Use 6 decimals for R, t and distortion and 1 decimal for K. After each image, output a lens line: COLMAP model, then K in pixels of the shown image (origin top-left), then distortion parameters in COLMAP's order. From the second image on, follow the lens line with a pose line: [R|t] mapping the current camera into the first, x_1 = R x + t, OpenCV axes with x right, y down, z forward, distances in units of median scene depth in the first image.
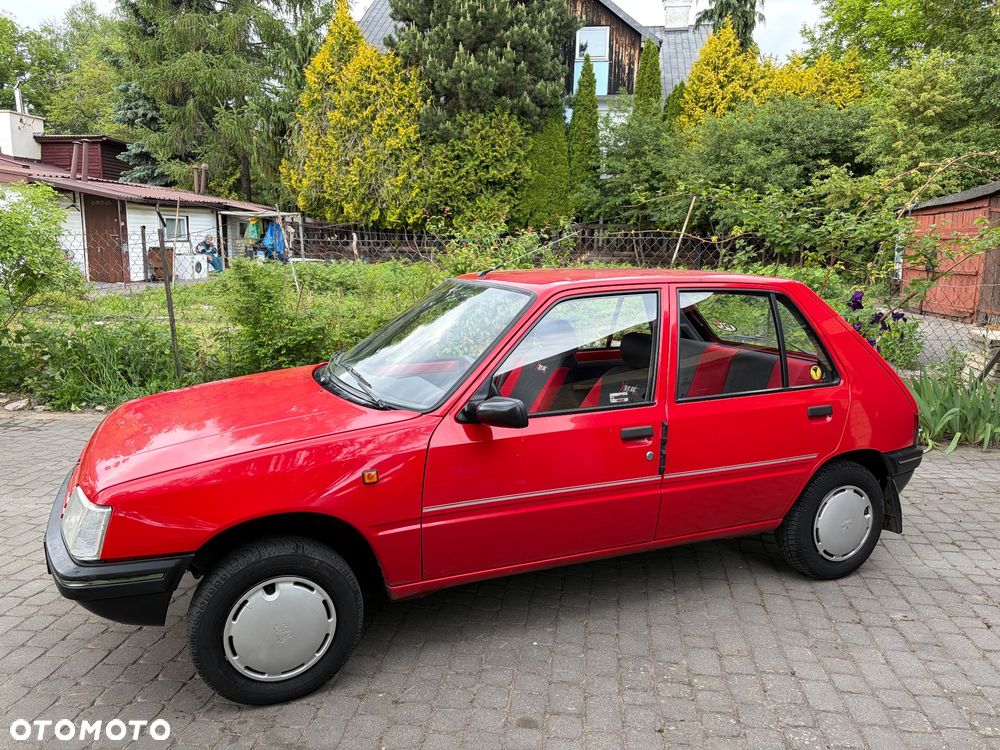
lens RADIAL K [[764.7, 0, 500.0], [0, 764.7, 375.0], [0, 0, 1]] dist [0.064823, -0.073537]
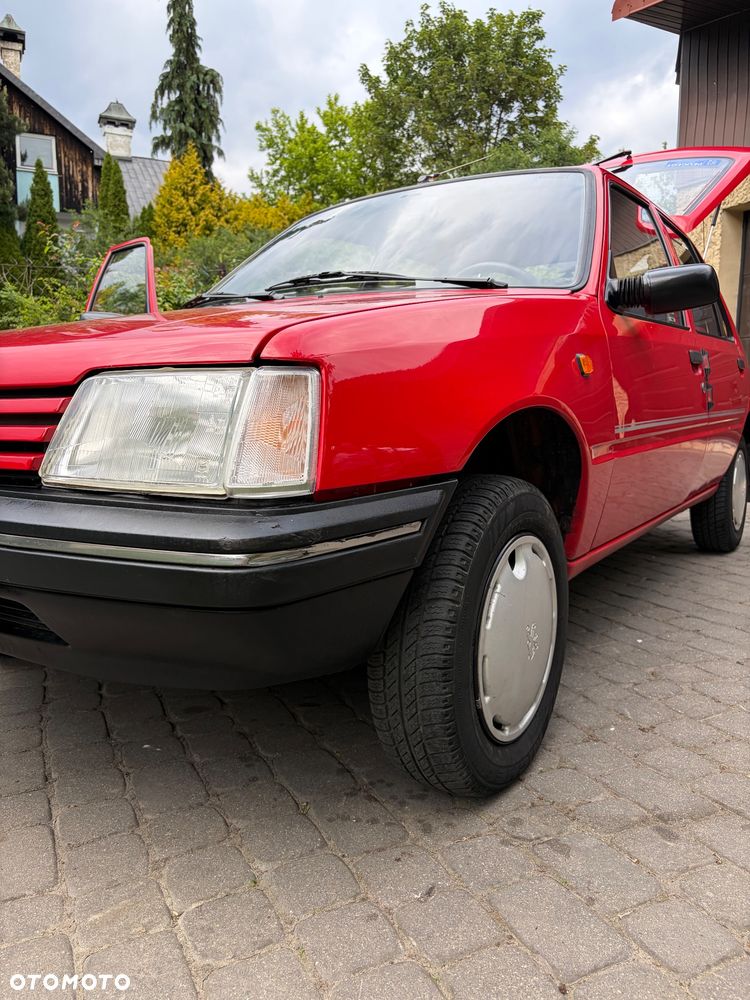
lens RADIAL K [[764.7, 0, 375.0], [0, 764.7, 500.0], [0, 0, 1]] dist [0.064823, -0.073537]
pose [[0.833541, -0.087886, 0.545423, -0.085191], [0.115432, 0.993180, -0.016373, 0.030364], [-0.540264, 0.076607, 0.838001, 0.078391]]
